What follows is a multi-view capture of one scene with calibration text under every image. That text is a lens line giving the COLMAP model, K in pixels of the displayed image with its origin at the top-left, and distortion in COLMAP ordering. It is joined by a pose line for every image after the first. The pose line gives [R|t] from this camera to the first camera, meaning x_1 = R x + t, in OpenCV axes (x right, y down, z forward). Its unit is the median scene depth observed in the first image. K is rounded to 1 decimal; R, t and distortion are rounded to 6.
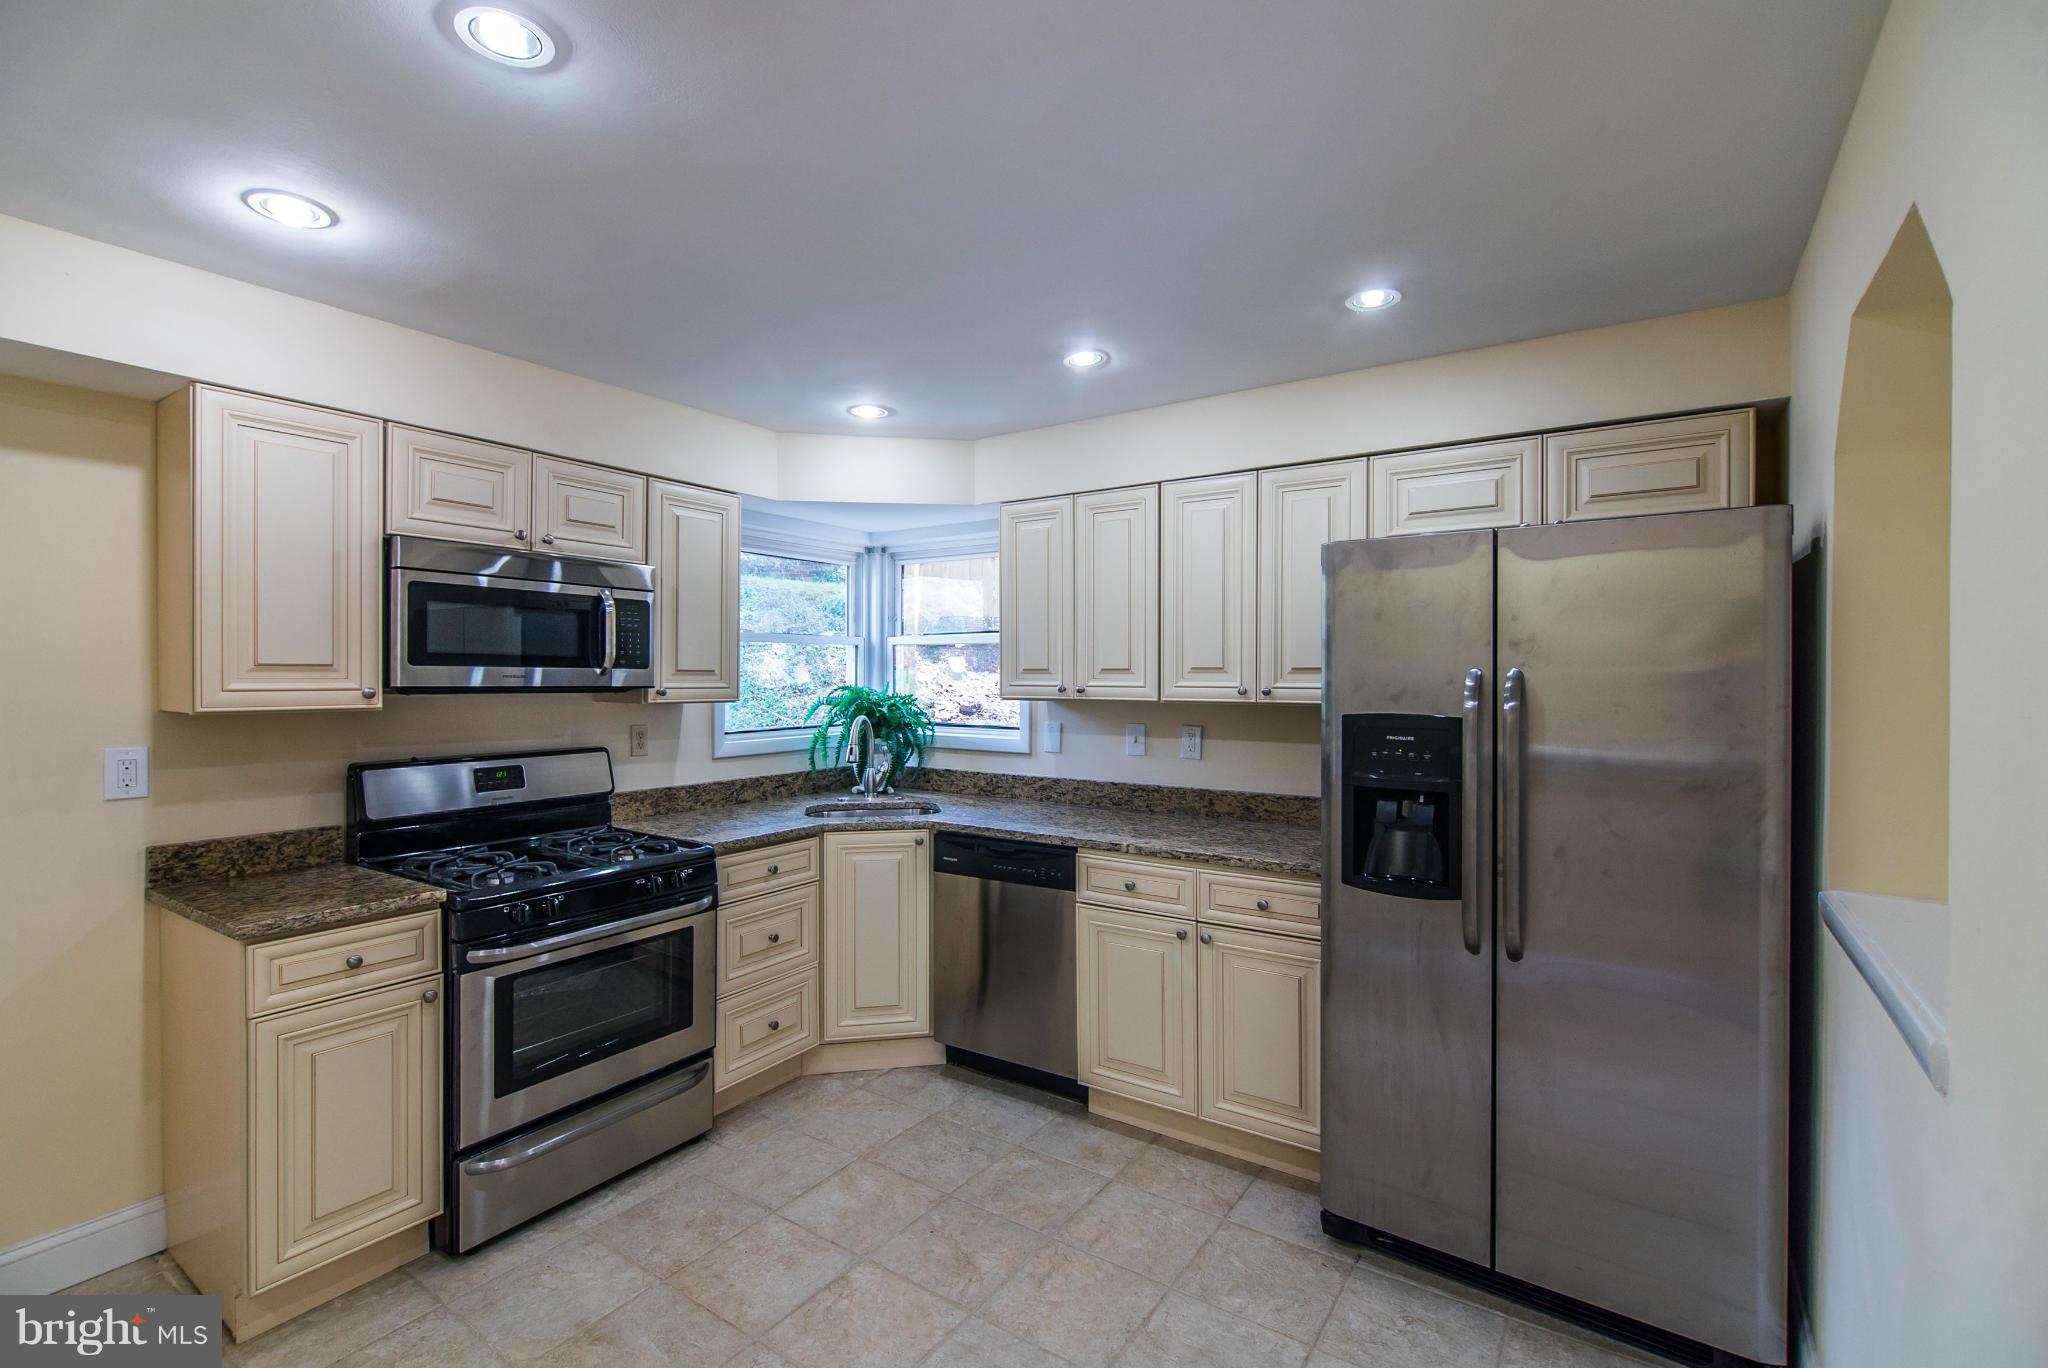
lens RADIAL K [[916.2, 0, 1021.0], [0, 916.2, 677.5], [0, 0, 1]] dist [-0.000641, -0.001398]
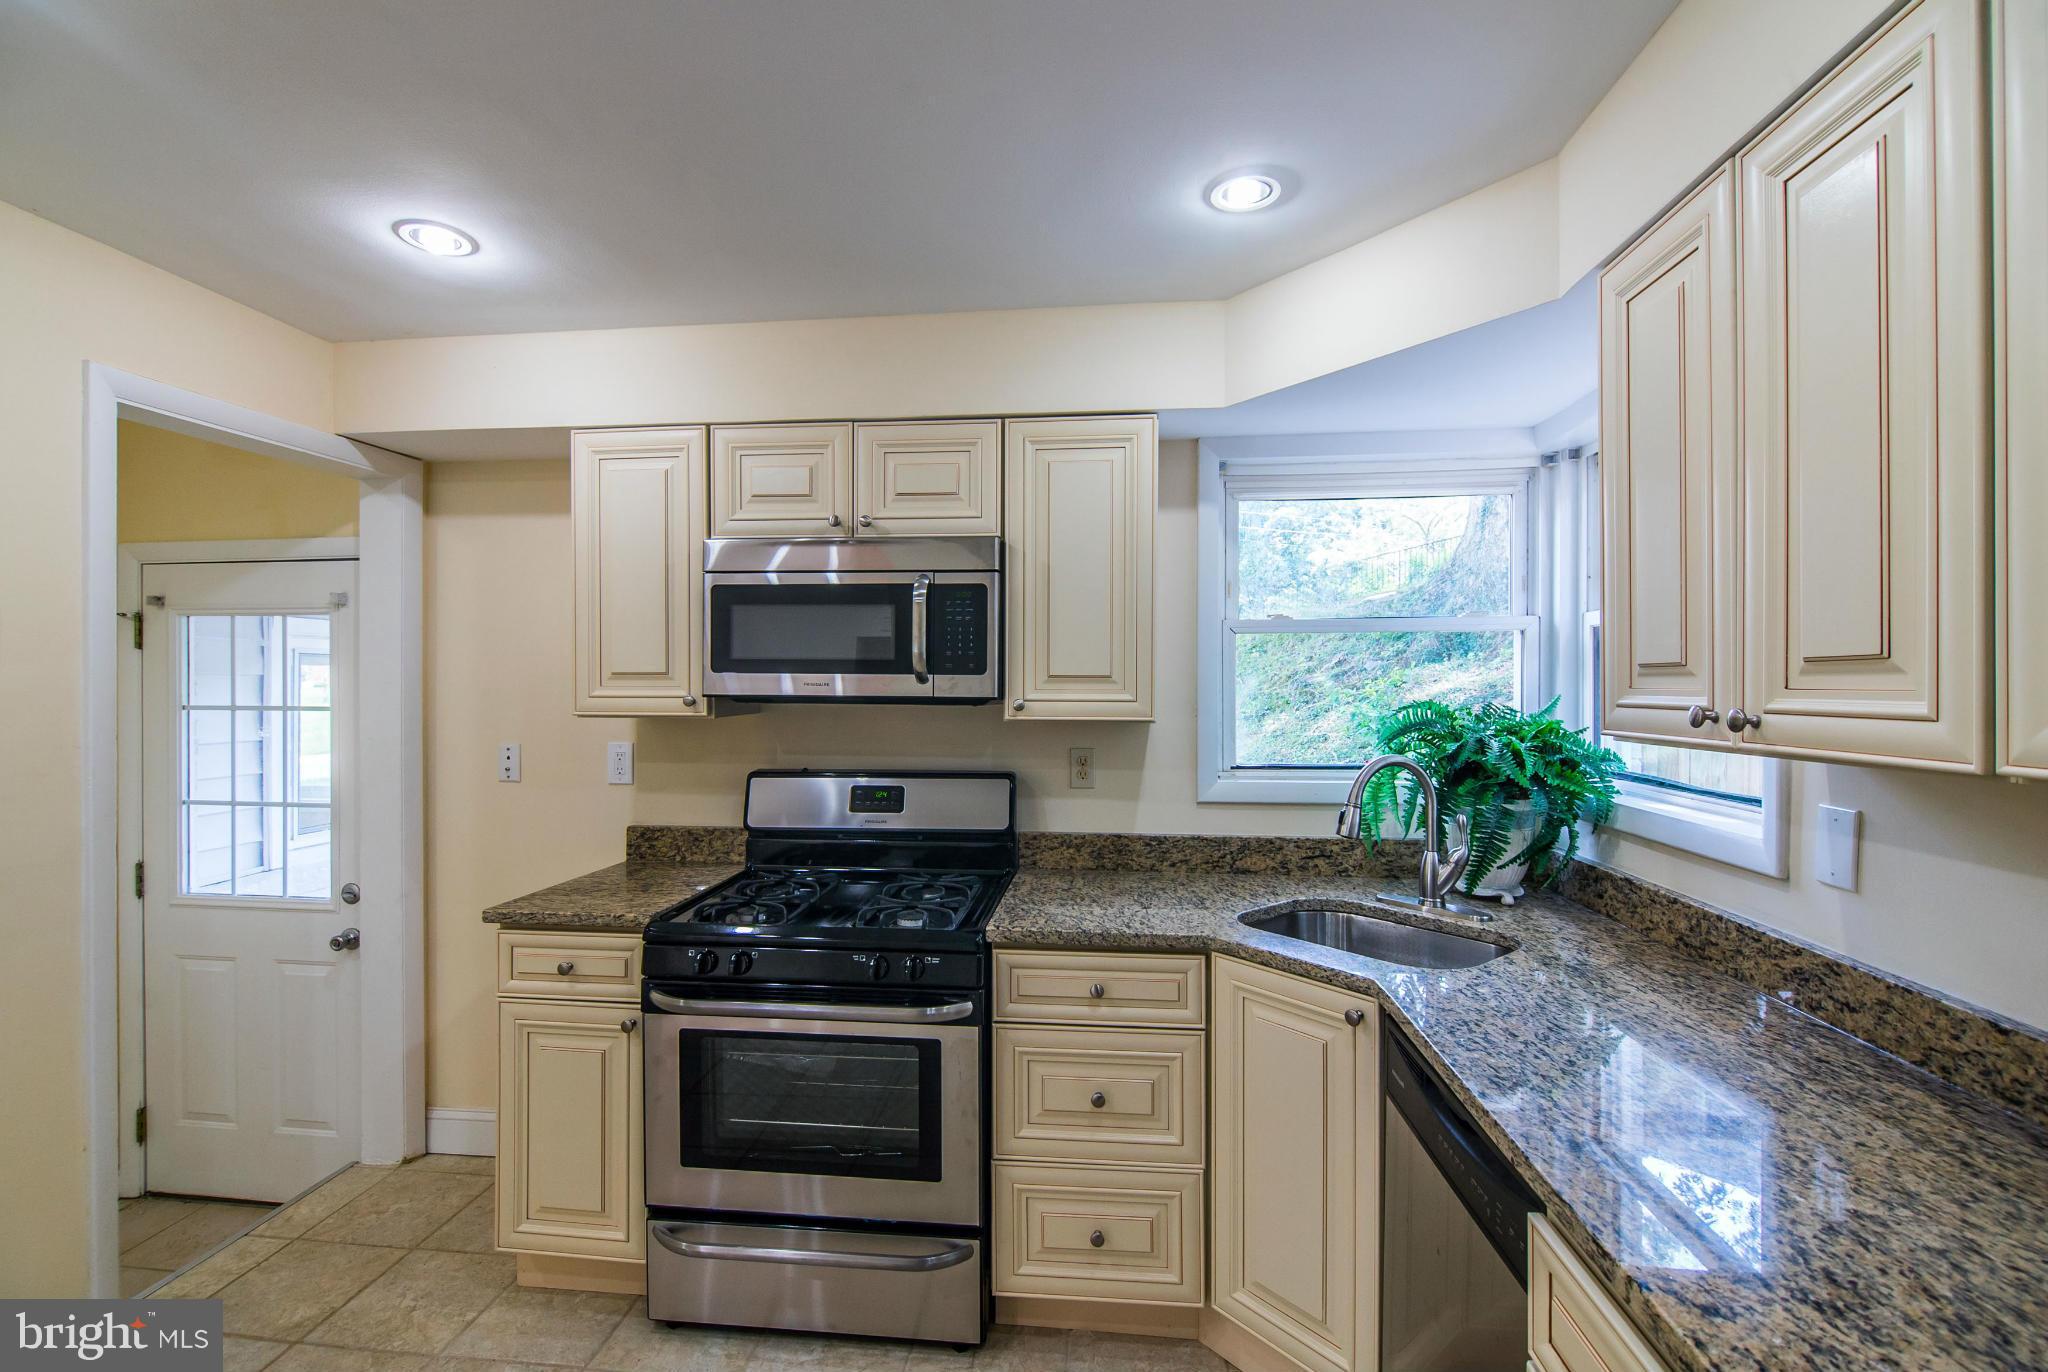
lens RADIAL K [[916.2, 0, 1012.4], [0, 916.2, 685.3], [0, 0, 1]] dist [-0.000641, -0.001398]
pose [[0.459660, -0.001451, -0.888094, 0.269044], [-0.002092, 0.999994, -0.002717, 0.001723], [0.888093, 0.003107, 0.459654, 0.676016]]
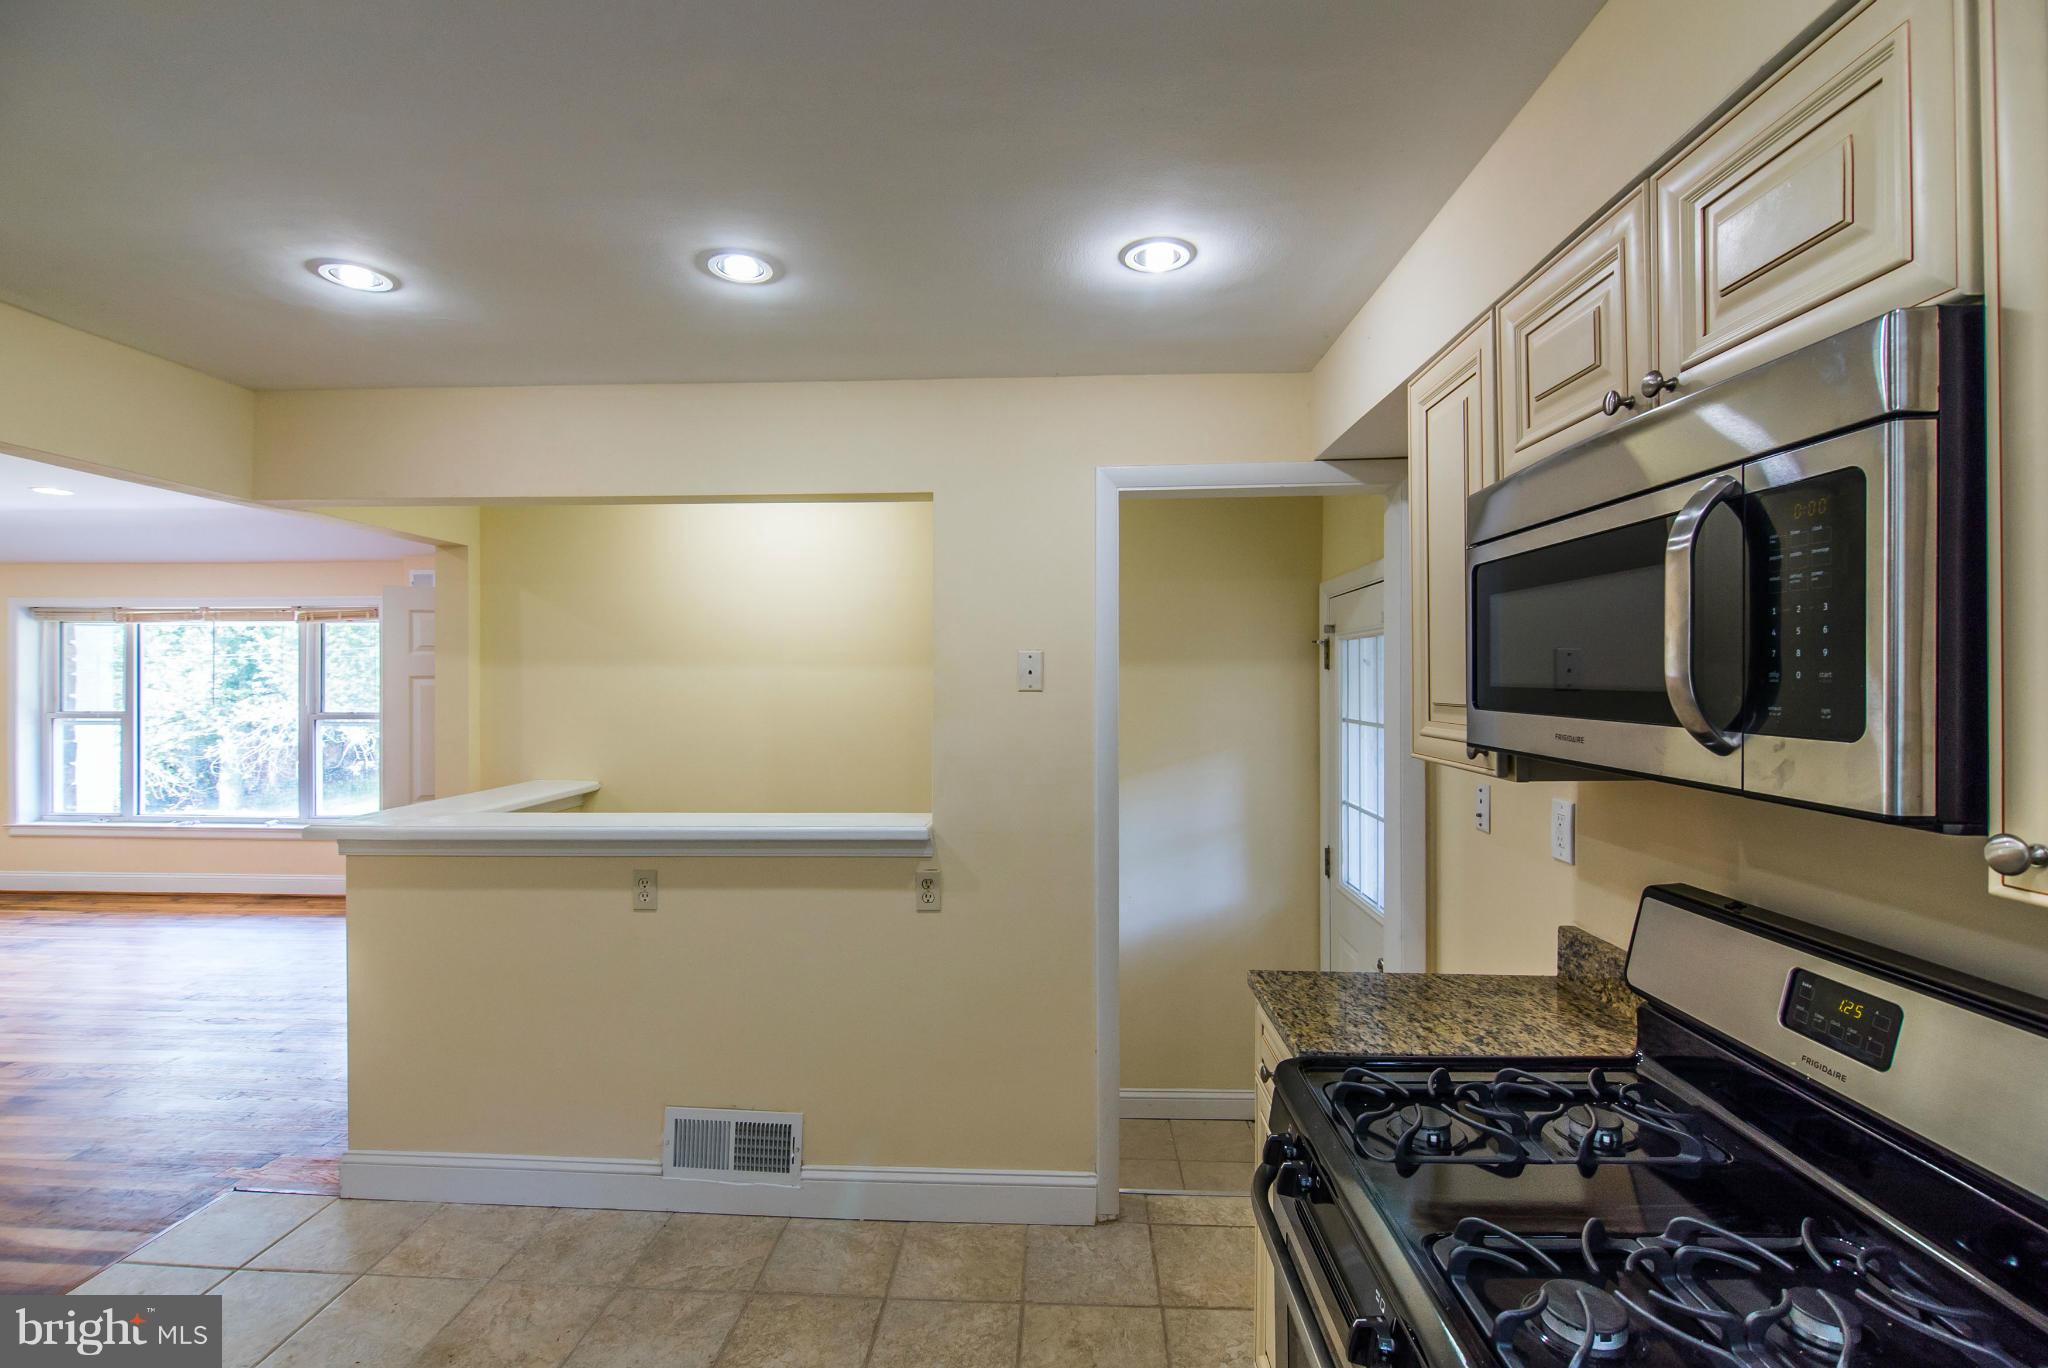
lens RADIAL K [[916.2, 0, 1025.5], [0, 916.2, 677.6], [0, 0, 1]] dist [-0.000641, -0.001398]
pose [[-0.852291, -0.000300, -0.523067, -0.087801], [0.000050, 1.000000, -0.000654, -0.026728], [0.523067, -0.000583, -0.852291, 1.094600]]
